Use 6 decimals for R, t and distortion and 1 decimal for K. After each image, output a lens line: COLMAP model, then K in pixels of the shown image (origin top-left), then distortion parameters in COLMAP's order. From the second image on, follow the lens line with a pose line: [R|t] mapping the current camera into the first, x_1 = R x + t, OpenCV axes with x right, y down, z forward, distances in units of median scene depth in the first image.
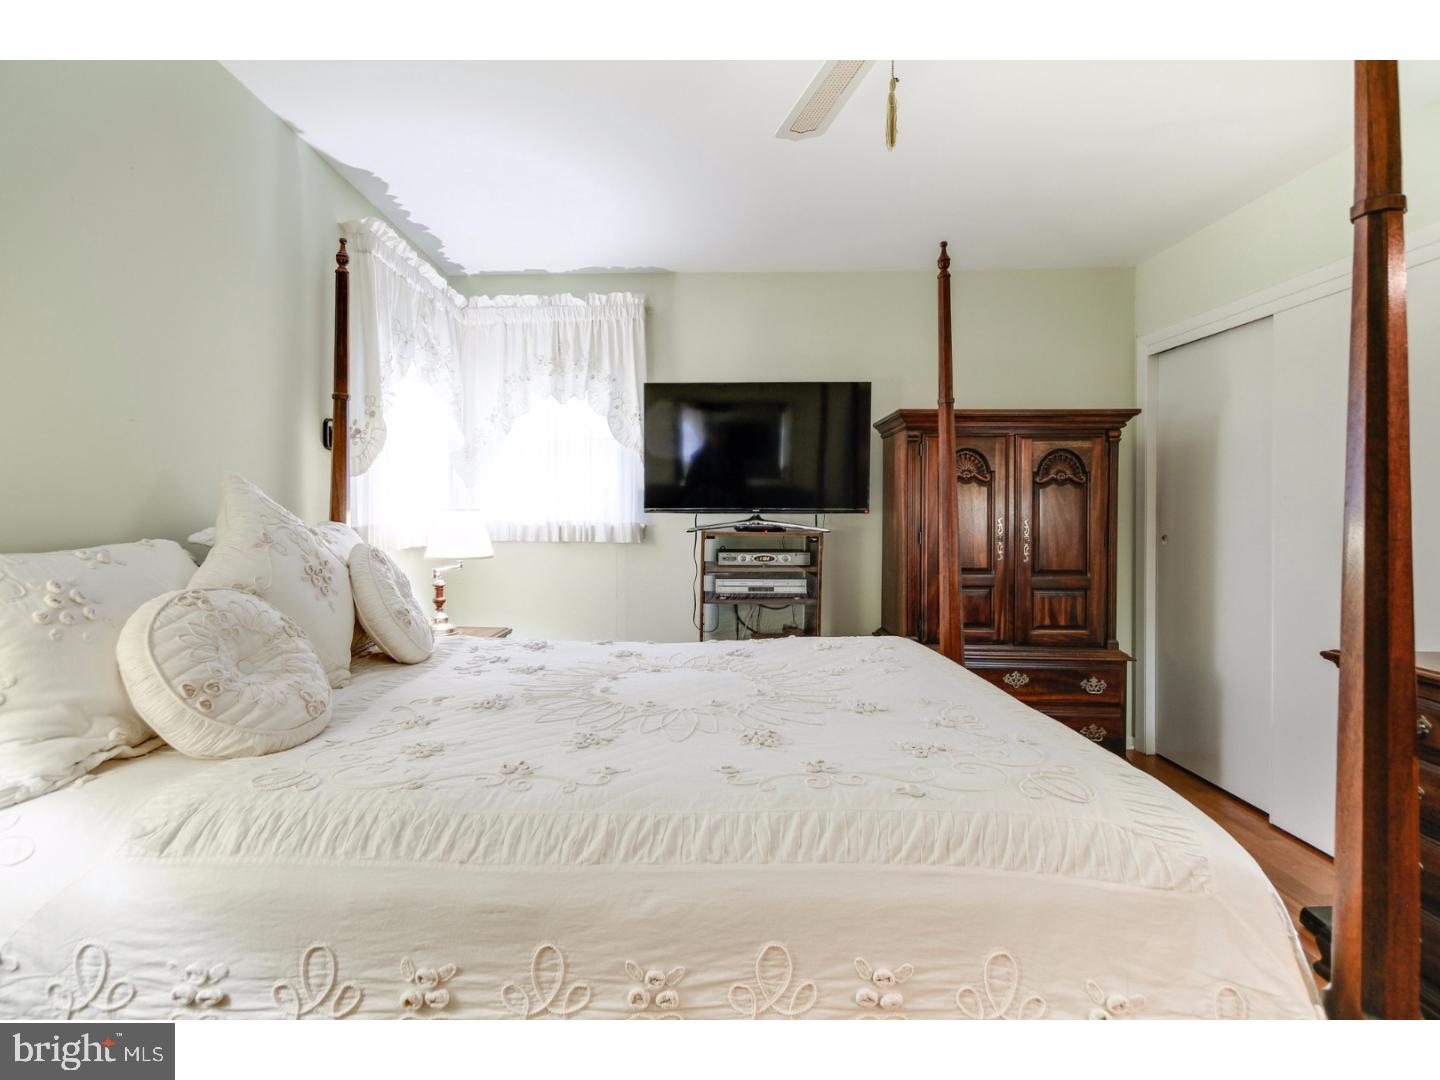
lens RADIAL K [[684.5, 0, 720.0], [0, 684.5, 518.1], [0, 0, 1]] dist [0.010032, -0.000625]
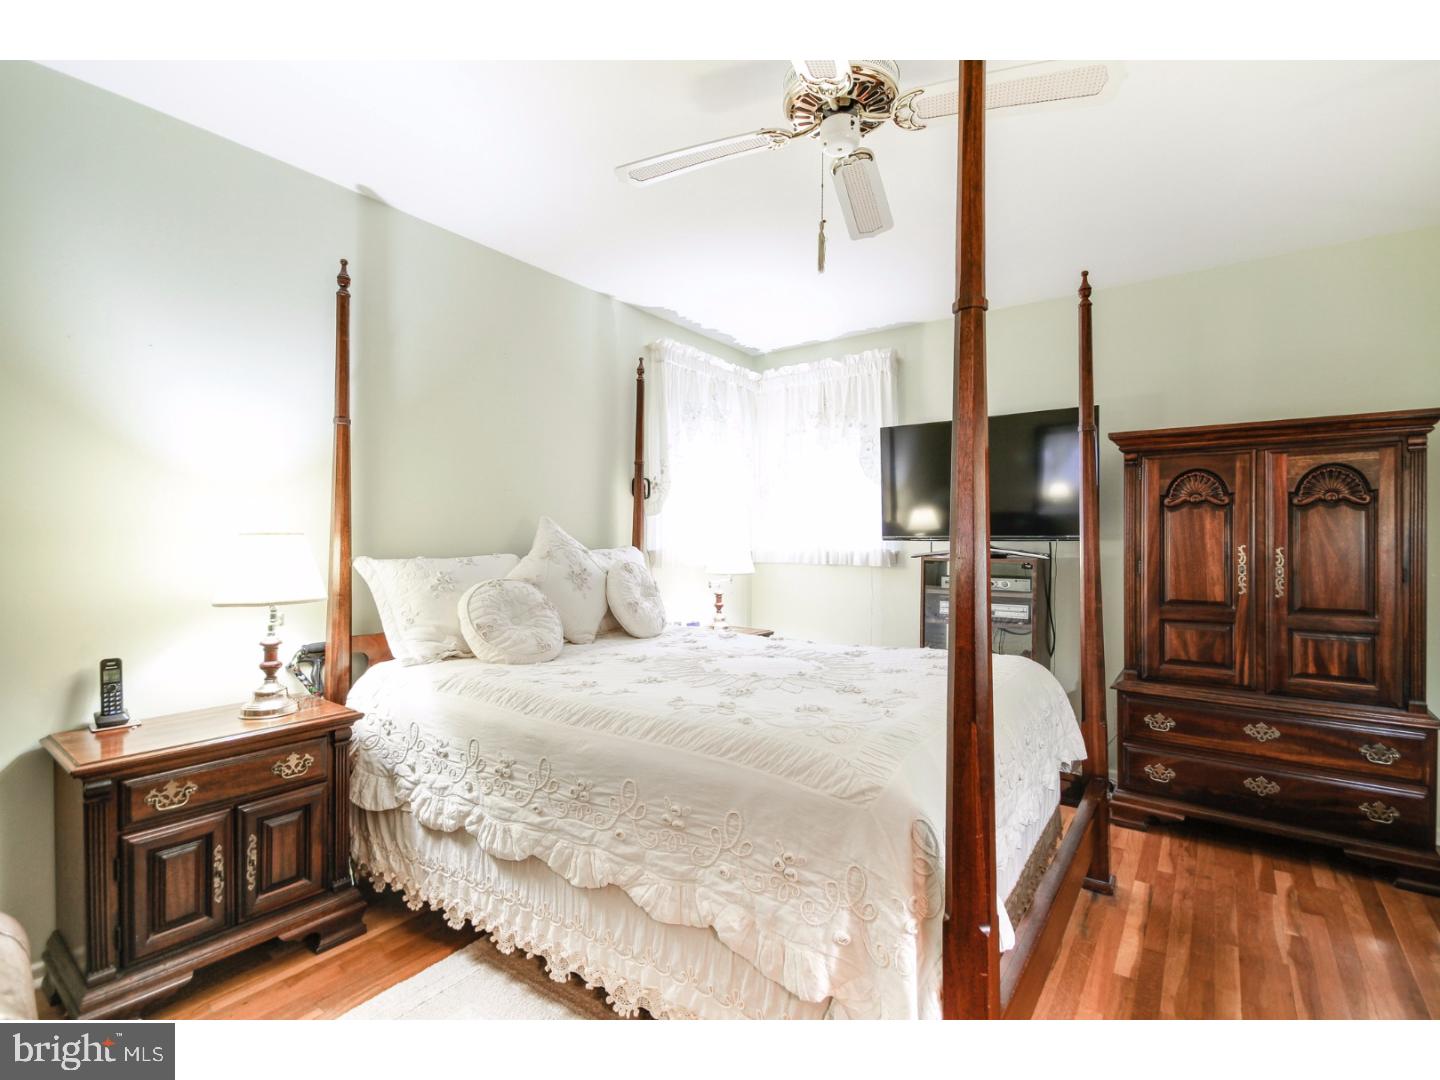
lens RADIAL K [[664.7, 0, 727.6], [0, 664.7, 544.2], [0, 0, 1]] dist [0.004271, -0.000223]
pose [[0.831512, 0.002869, -0.555499, 0.337050], [-0.004899, 0.999986, -0.002168, 0.002775], [0.555485, 0.004524, 0.831514, -0.080704]]
